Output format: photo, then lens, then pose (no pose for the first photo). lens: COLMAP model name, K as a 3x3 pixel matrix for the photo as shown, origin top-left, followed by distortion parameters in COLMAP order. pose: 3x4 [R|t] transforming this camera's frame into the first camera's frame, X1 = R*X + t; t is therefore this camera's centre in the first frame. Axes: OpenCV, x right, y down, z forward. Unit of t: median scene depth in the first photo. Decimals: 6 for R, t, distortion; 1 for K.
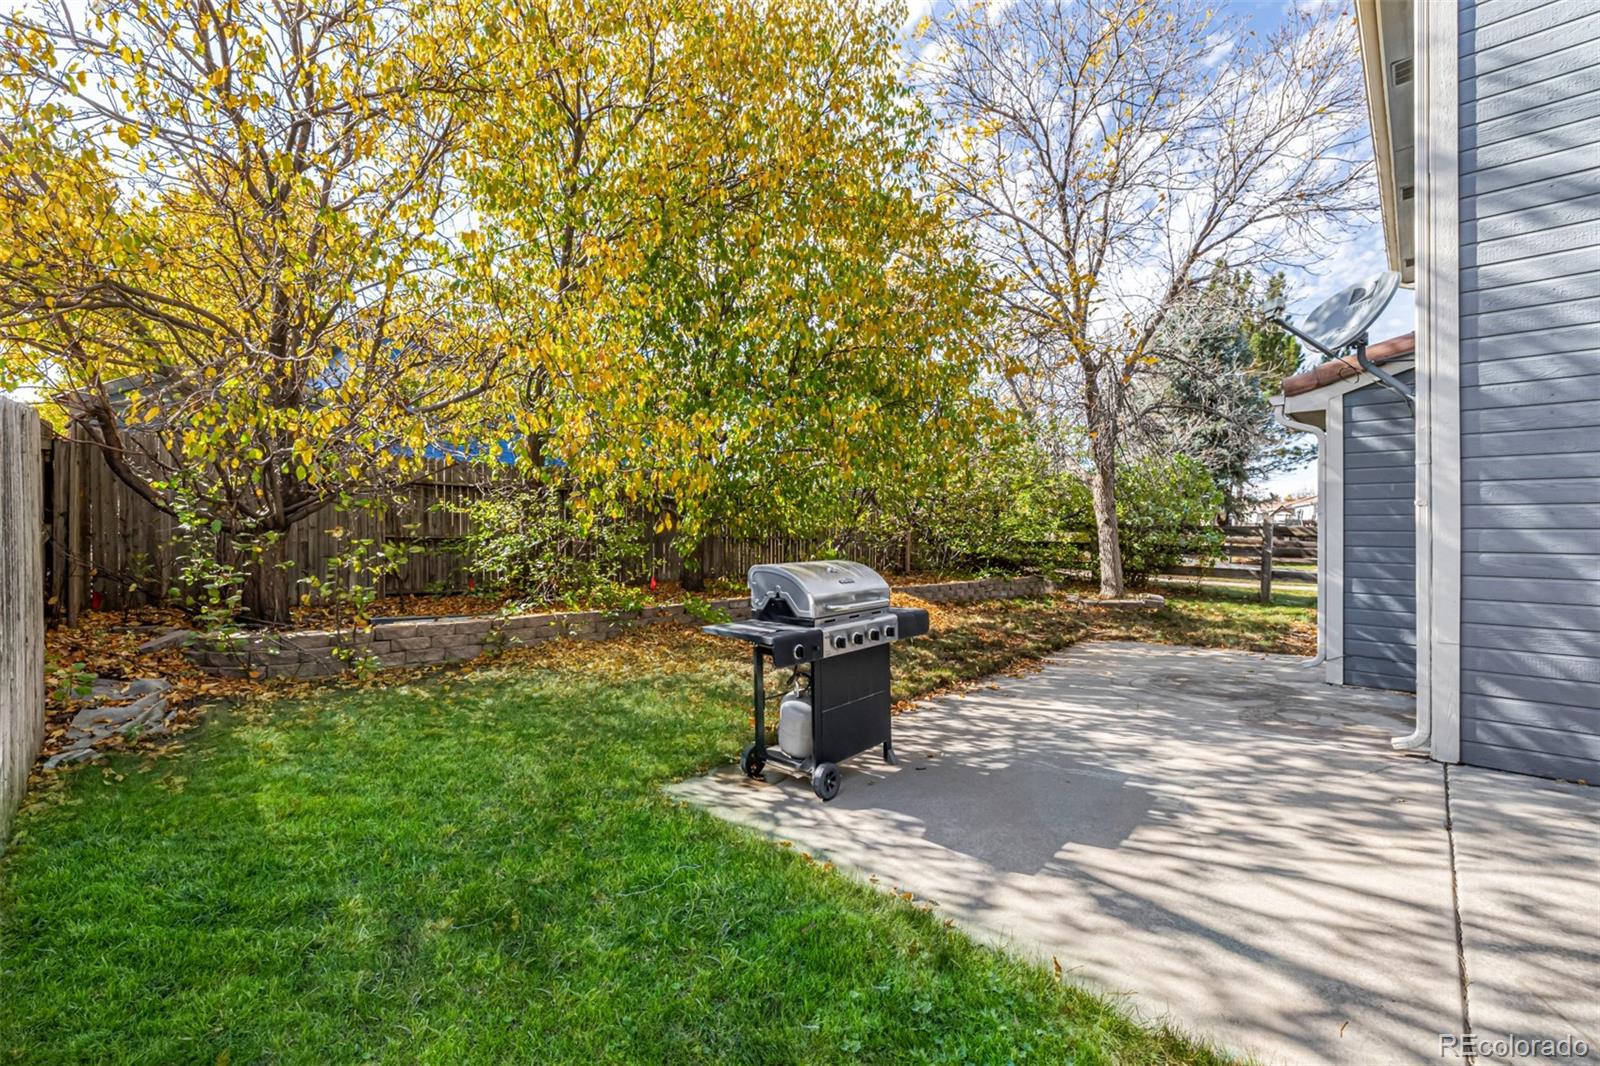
lens RADIAL K [[678.4, 0, 803.3], [0, 678.4, 532.9], [0, 0, 1]] dist [0.001585, -0.000128]
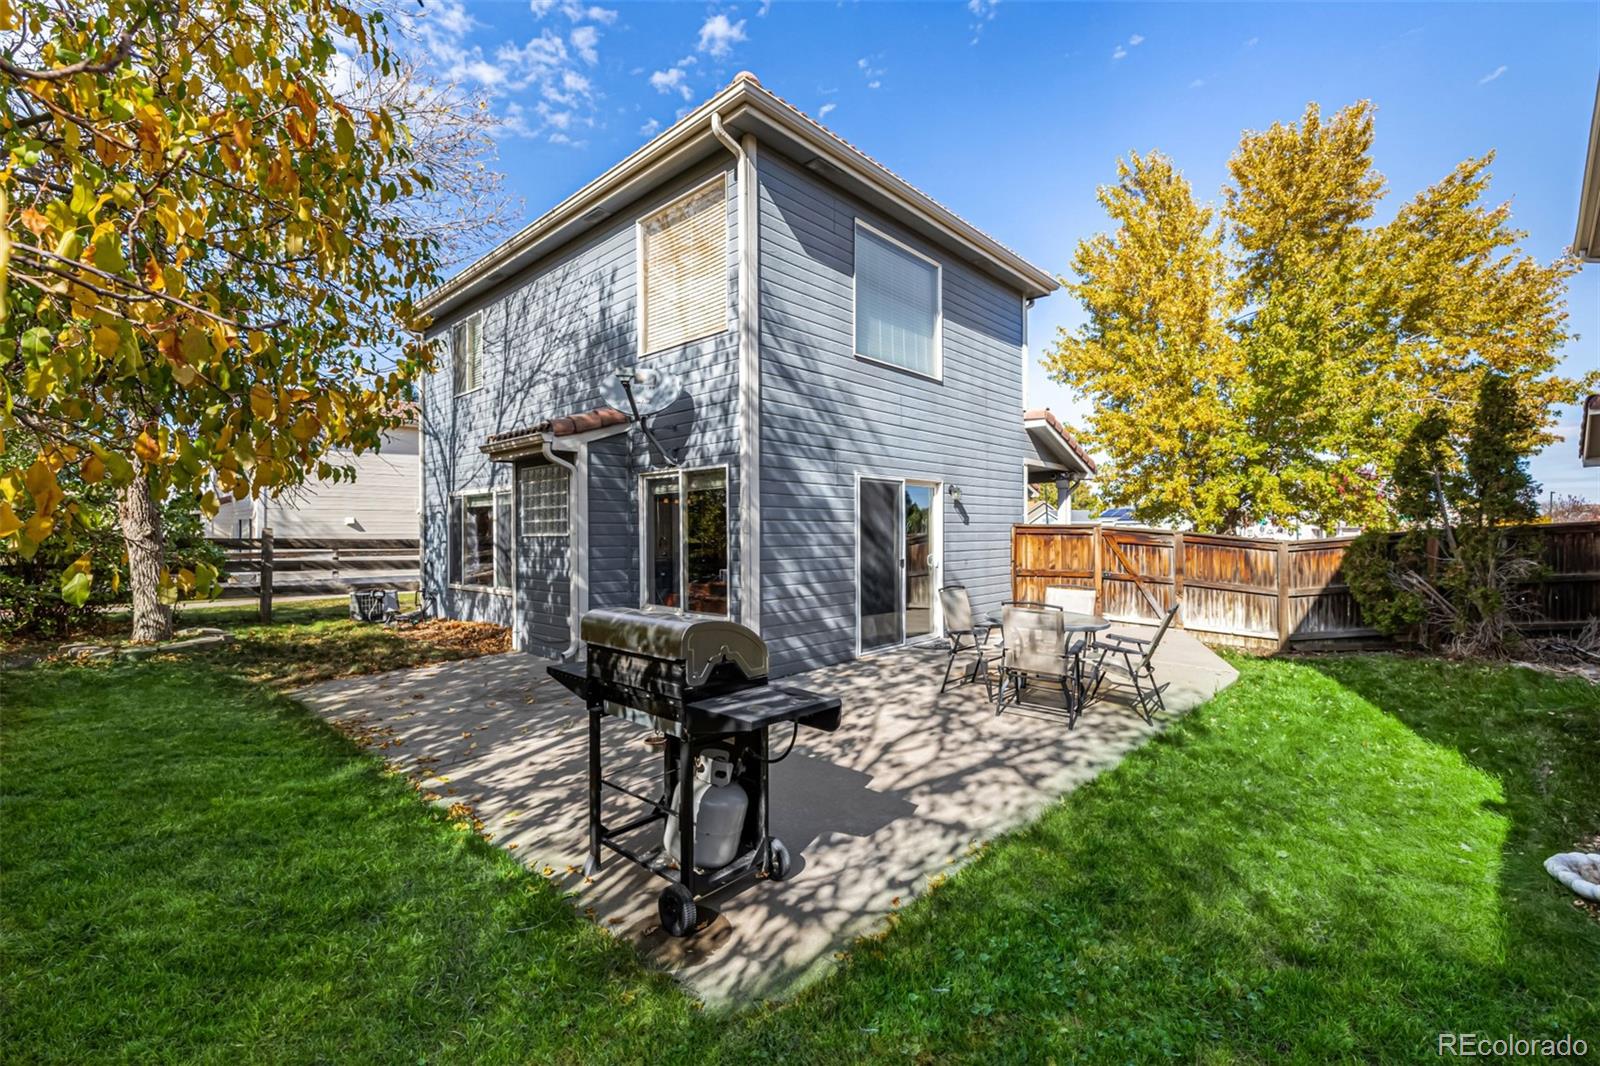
lens RADIAL K [[678.4, 0, 803.4], [0, 678.4, 534.1], [0, 0, 1]] dist [0.001585, -0.000128]
pose [[-0.000053, -0.006673, 0.999978, -0.720187], [0.007232, 0.999952, 0.006673, -0.045933], [-0.999974, 0.007232, -0.000005, 0.822495]]
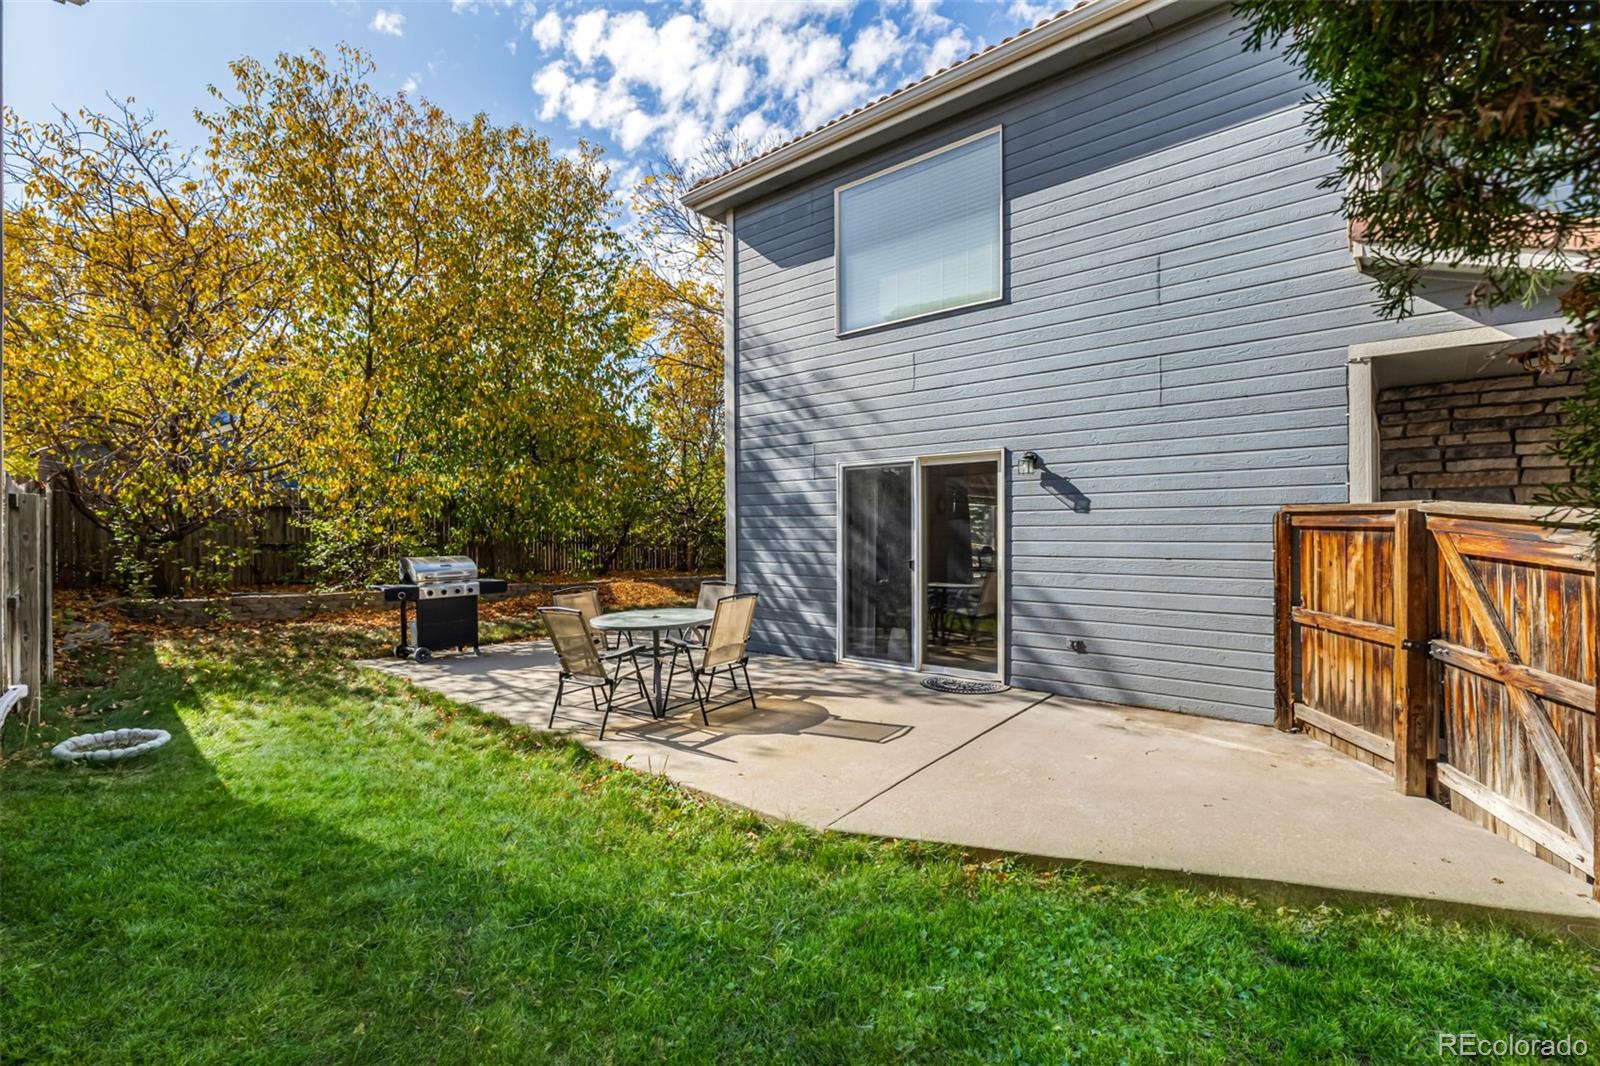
lens RADIAL K [[717.8, 0, 800.7], [0, 717.8, 529.6], [0, 0, 1]] dist [-0.009524, 0.002219]
pose [[0.999237, -0.004972, 0.038737, 1.066471], [0.005257, 0.999960, -0.007258, -0.015289], [-0.038699, 0.007456, 0.999223, -1.245011]]
